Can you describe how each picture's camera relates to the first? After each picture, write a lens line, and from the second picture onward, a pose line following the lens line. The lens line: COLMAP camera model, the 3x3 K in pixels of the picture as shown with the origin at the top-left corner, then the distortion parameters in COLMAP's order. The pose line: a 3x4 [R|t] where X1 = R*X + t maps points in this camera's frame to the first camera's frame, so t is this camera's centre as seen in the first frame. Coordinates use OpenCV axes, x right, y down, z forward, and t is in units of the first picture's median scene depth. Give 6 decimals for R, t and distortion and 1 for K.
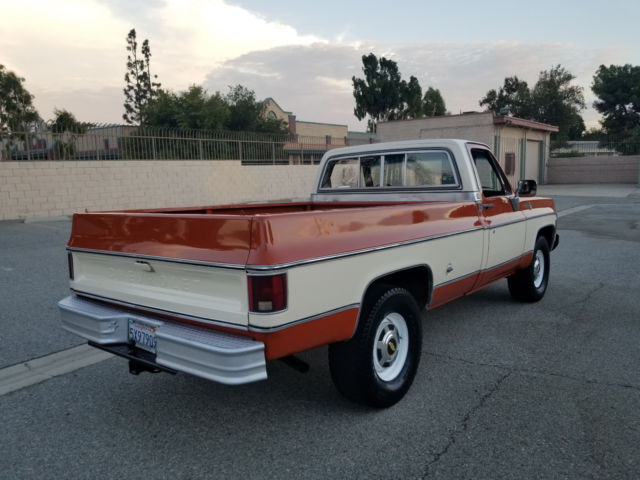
lens RADIAL K [[502.0, 0, 320.9], [0, 502.0, 240.1], [0, 0, 1]] dist [0.039951, -0.072938]
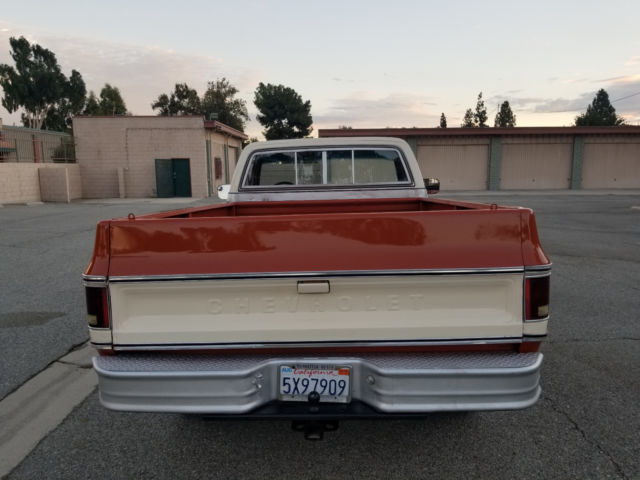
lens RADIAL K [[502.0, 0, 320.2], [0, 502.0, 245.1], [0, 0, 1]] dist [0.039951, -0.072938]
pose [[0.808371, -0.066705, 0.584881, -0.054462], [0.065855, 0.997570, 0.022752, -0.001705], [-0.584978, 0.020125, 0.810800, 0.029412]]
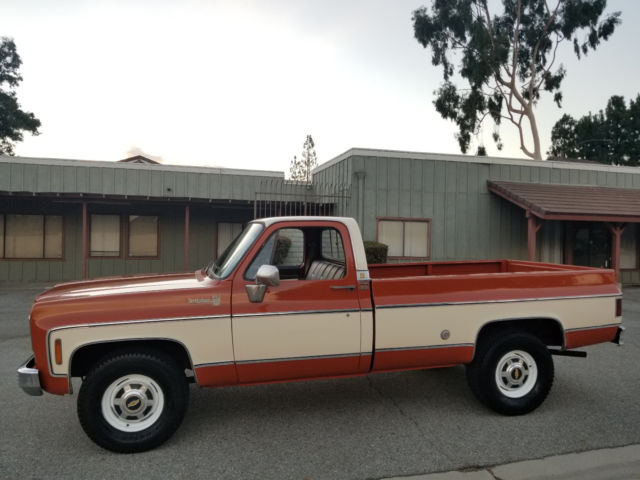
lens RADIAL K [[502.0, 0, 325.5], [0, 502.0, 233.1], [0, 0, 1]] dist [0.039951, -0.072938]
pose [[-0.793256, 0.035347, 0.607861, -0.061651], [0.097099, 0.992881, 0.068979, -0.028502], [-0.601096, 0.113741, -0.791041, 0.225321]]
